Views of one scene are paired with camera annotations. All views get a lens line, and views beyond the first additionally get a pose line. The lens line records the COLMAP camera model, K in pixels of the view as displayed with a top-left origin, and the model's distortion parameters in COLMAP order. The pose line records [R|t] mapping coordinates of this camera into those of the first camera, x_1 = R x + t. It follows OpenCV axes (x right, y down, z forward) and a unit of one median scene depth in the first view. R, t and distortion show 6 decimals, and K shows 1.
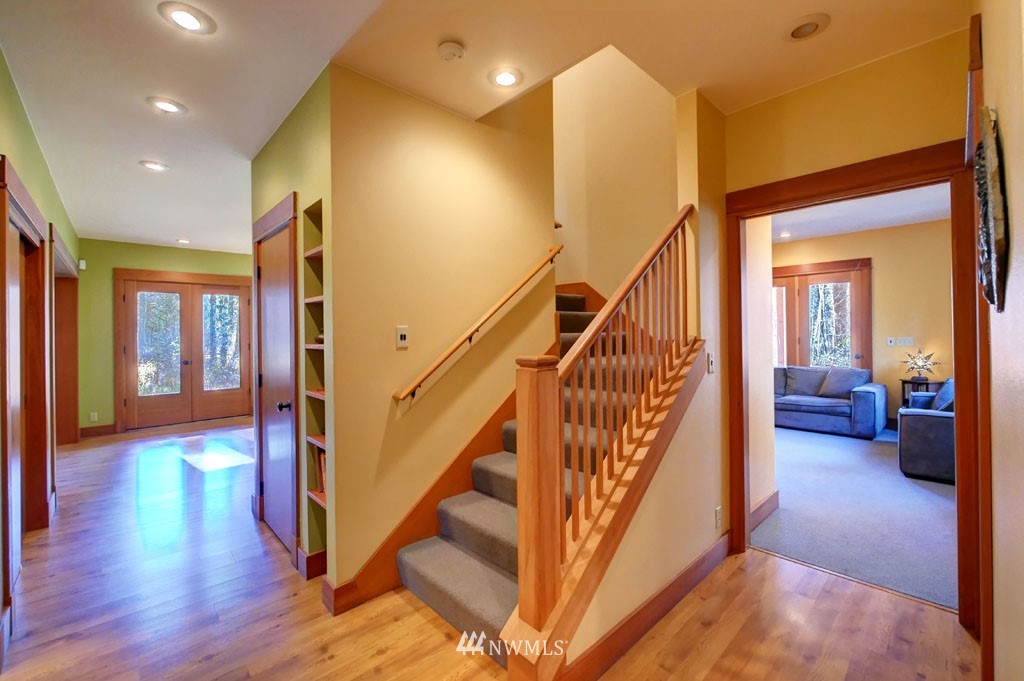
lens RADIAL K [[420.9, 0, 514.5], [0, 420.9, 332.1], [0, 0, 1]] dist [0.001848, 0.000144]
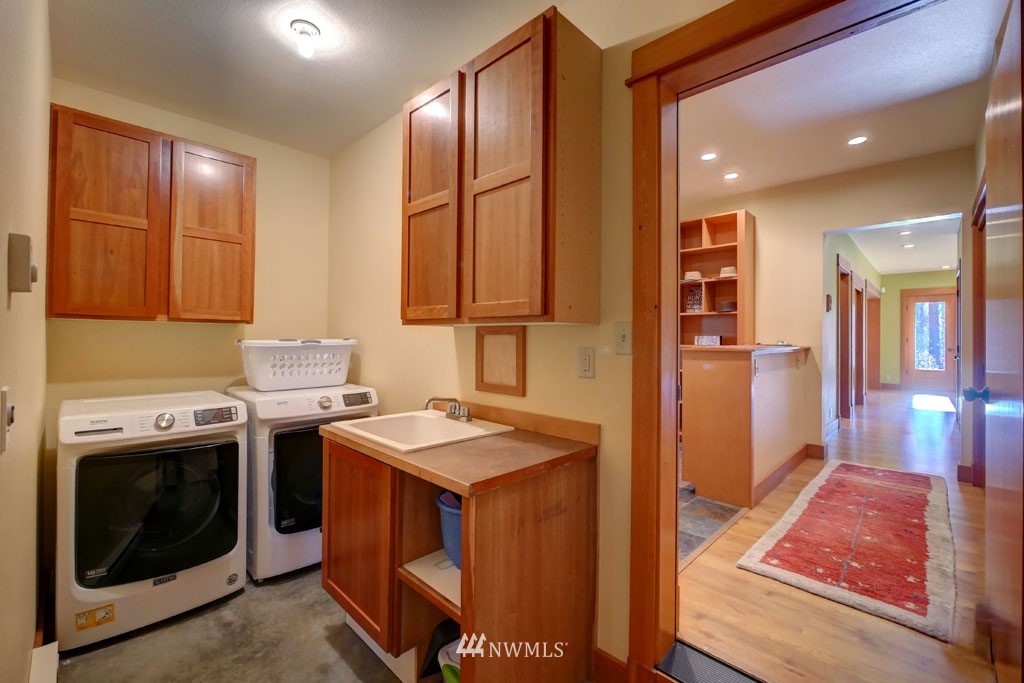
lens RADIAL K [[428.5, 0, 514.7], [0, 428.5, 337.5], [0, 0, 1]] dist [-0.001761, -0.000141]
pose [[0.041777, 0.001346, -0.999126, 0.729752], [-0.014453, 0.999895, 0.000742, 0.061738], [0.999022, 0.014409, 0.041792, -0.638207]]
